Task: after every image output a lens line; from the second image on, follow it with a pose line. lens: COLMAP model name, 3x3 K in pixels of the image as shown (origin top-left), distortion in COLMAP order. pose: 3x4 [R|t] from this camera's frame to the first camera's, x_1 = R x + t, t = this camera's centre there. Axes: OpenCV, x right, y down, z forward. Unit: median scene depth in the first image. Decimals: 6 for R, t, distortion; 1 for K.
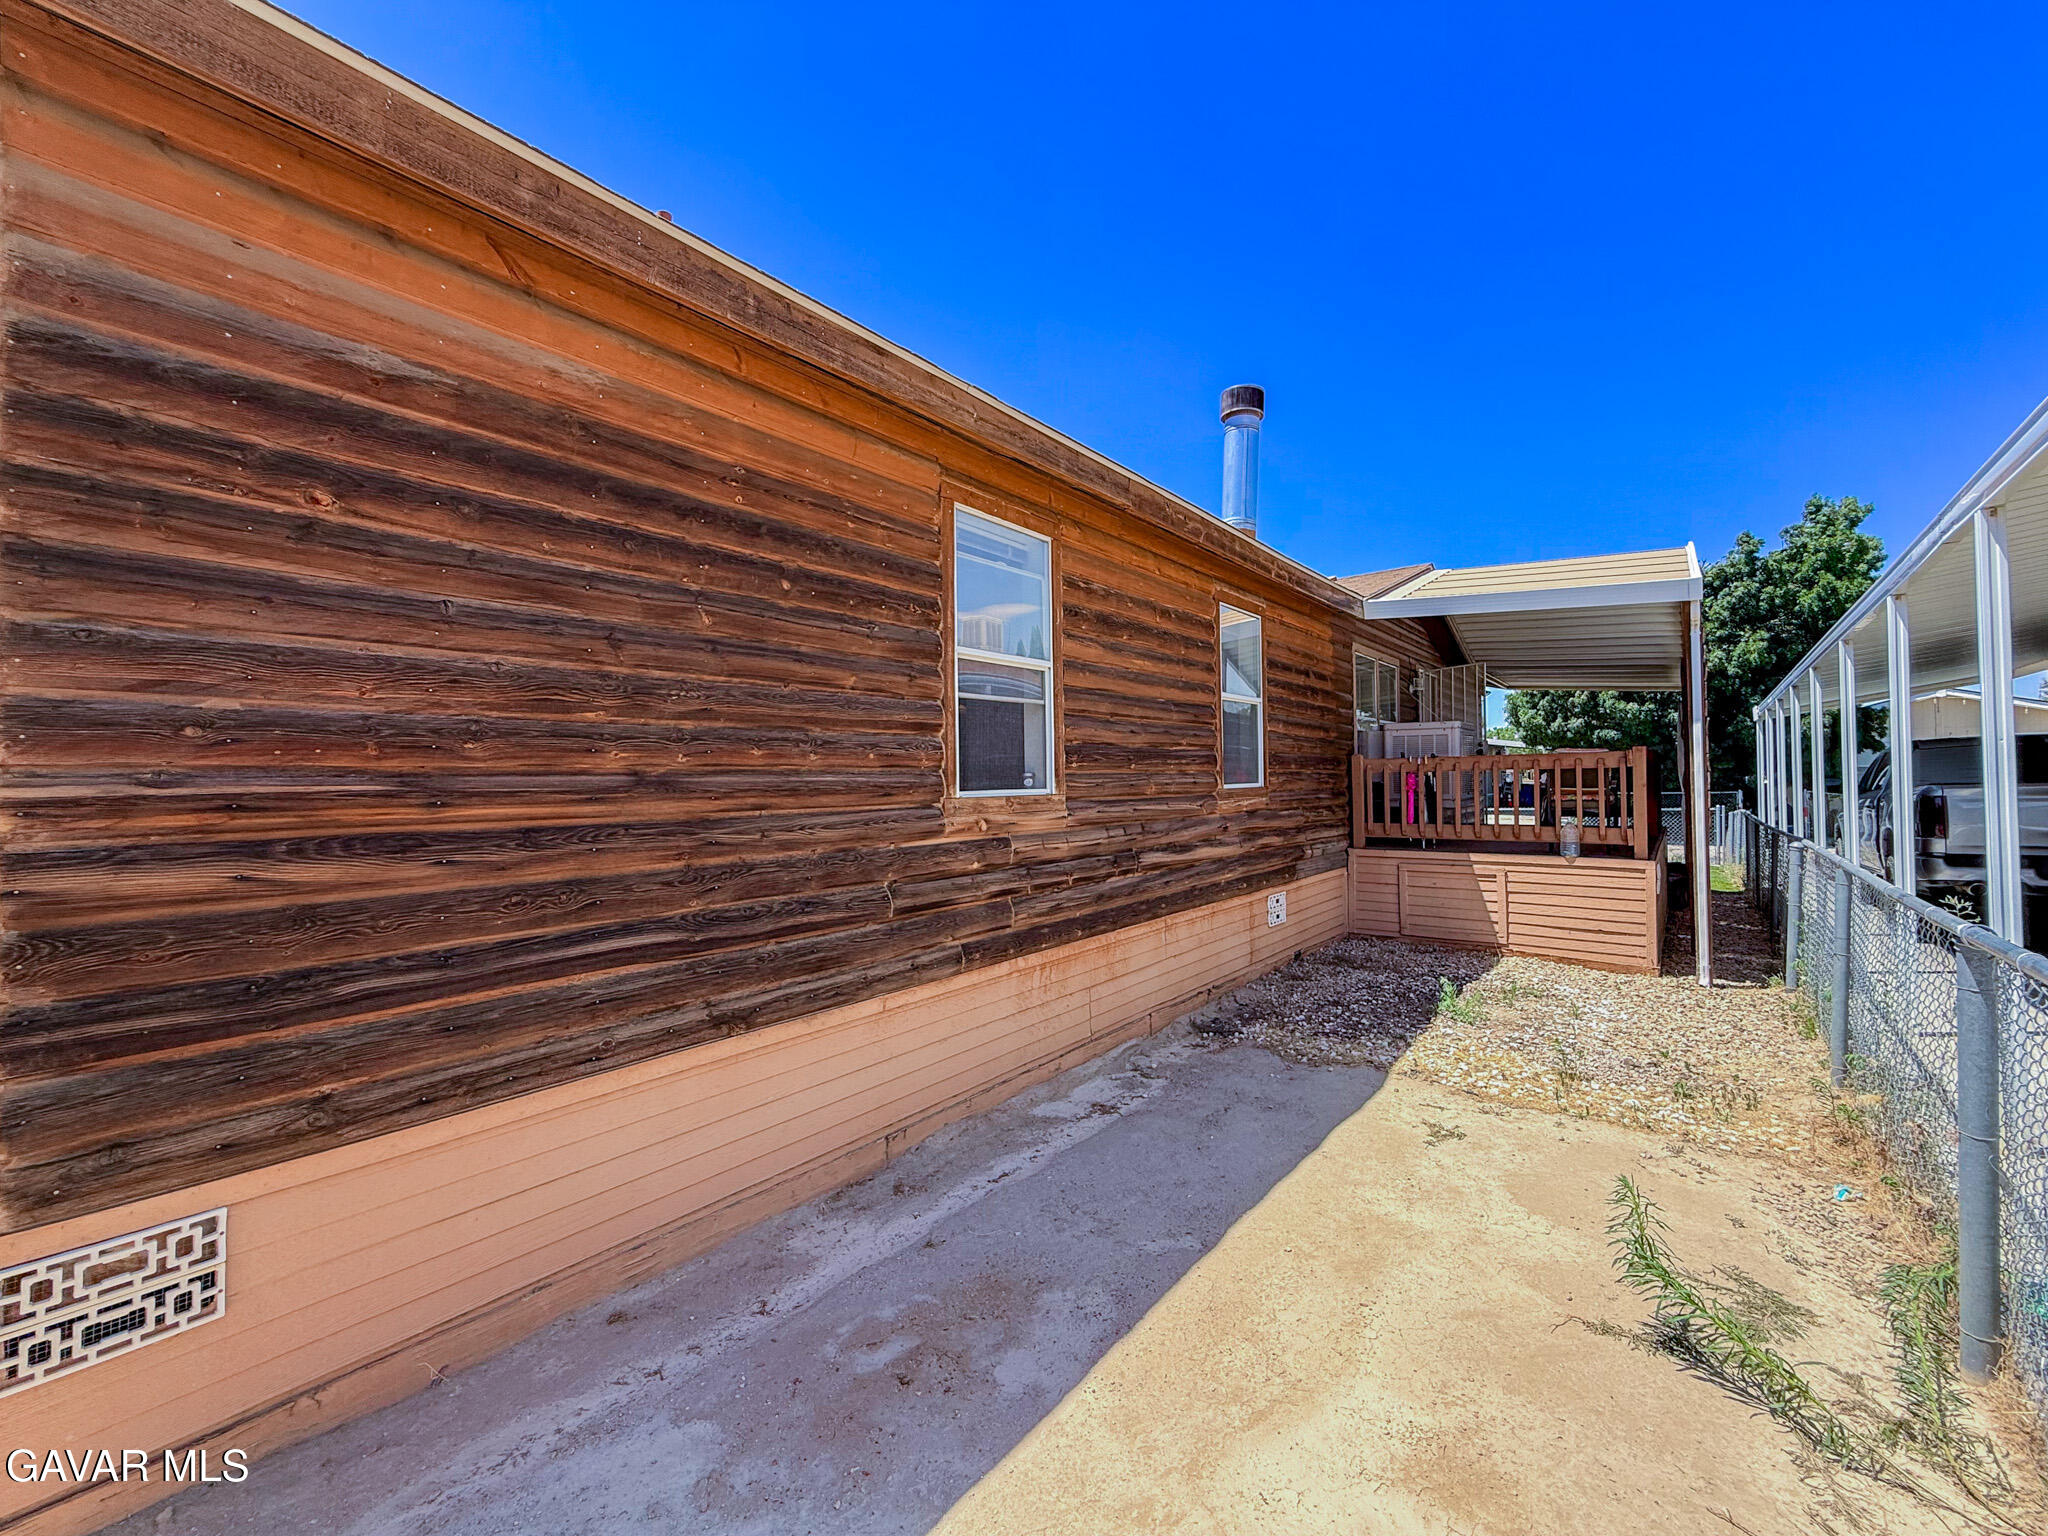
lens RADIAL K [[826.3, 0, 1022.9], [0, 826.3, 772.7], [0, 0, 1]] dist [0.001383, 0.000098]
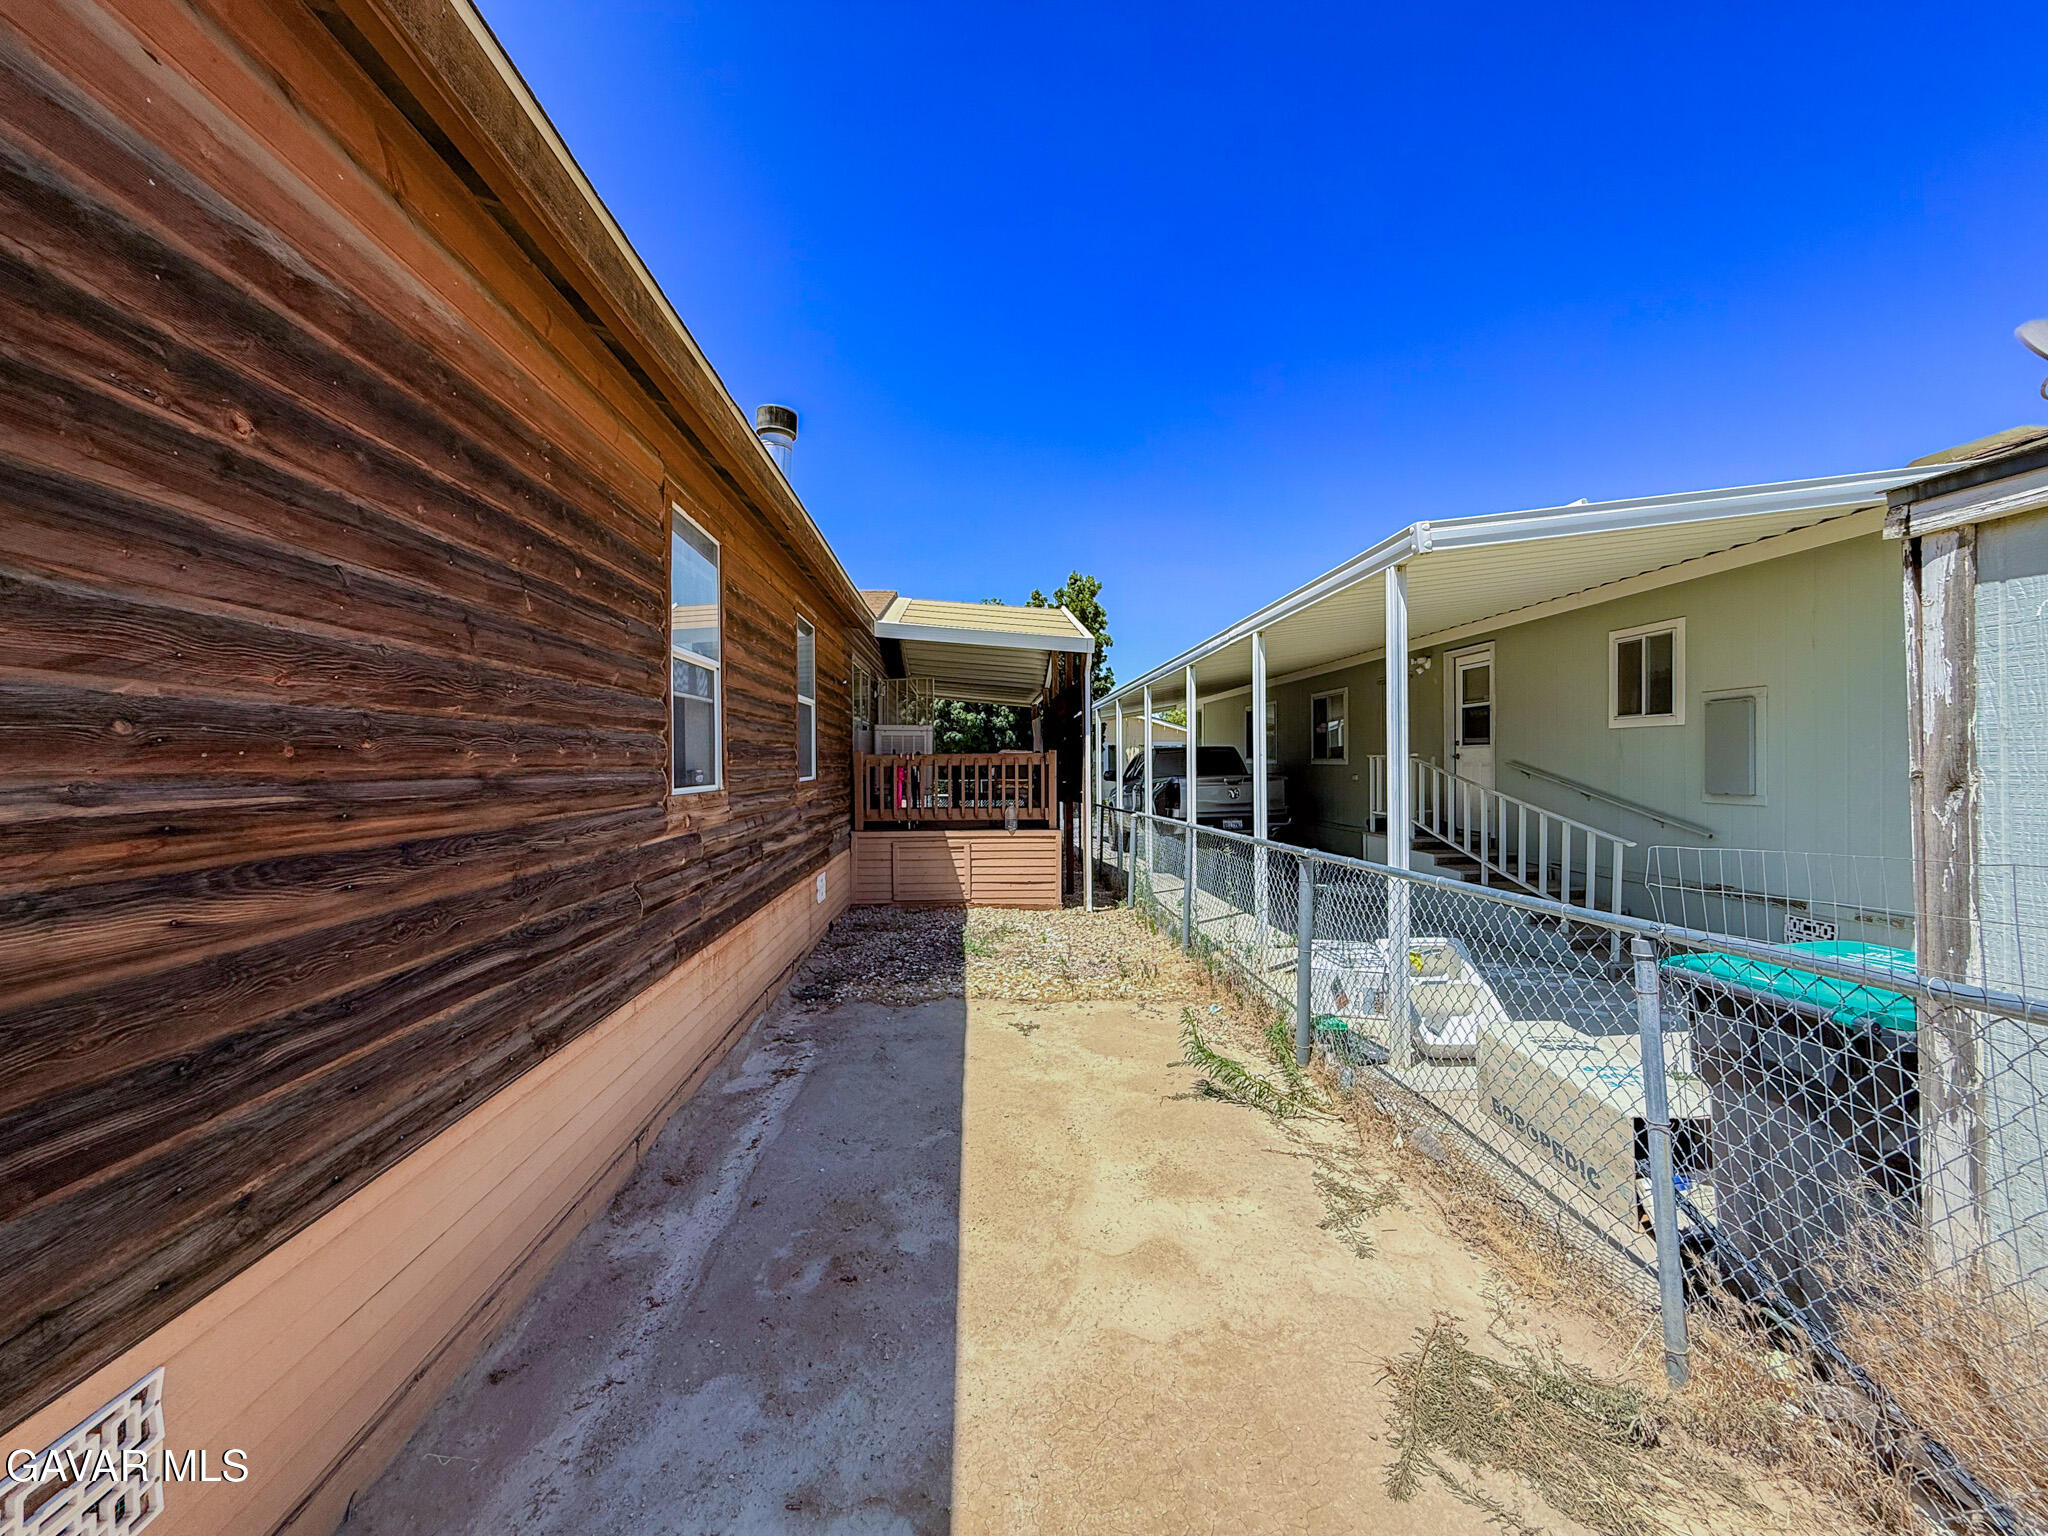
lens RADIAL K [[826.3, 0, 1021.9], [0, 826.3, 772.1], [0, 0, 1]] dist [0.001383, 0.000098]
pose [[0.739952, 0.002514, 0.672655, -0.718325], [-0.012353, 0.999875, 0.009852, -0.021776], [-0.672547, -0.015599, 0.739890, -0.051504]]
